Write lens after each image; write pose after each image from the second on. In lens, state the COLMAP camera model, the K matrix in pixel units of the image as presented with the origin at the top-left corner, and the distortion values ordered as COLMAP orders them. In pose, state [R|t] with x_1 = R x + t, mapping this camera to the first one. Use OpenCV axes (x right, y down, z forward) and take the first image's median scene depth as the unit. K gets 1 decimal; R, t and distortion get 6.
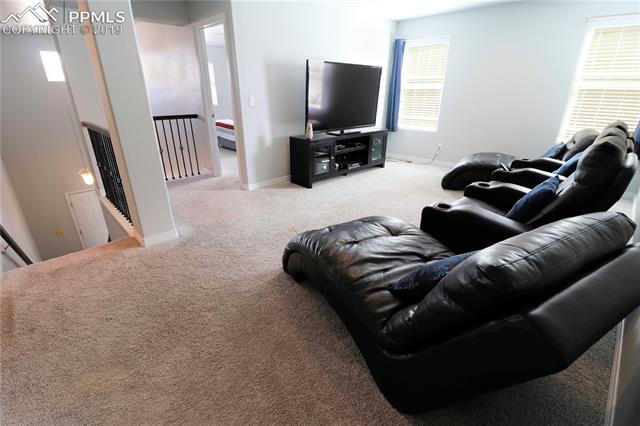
lens RADIAL K [[297.4, 0, 320.0], [0, 297.4, 213.0], [0, 0, 1]] dist [0.001014, -0.013704]
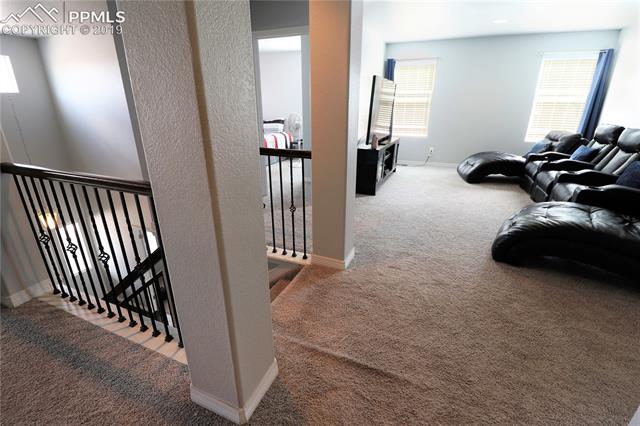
lens RADIAL K [[297.4, 0, 320.0], [0, 297.4, 213.0], [0, 0, 1]] dist [0.001014, -0.013704]
pose [[0.922378, -0.135508, 0.361741, -0.493718], [0.148380, 0.988899, -0.007903, -0.034046], [-0.356655, 0.060964, 0.932245, 0.073628]]
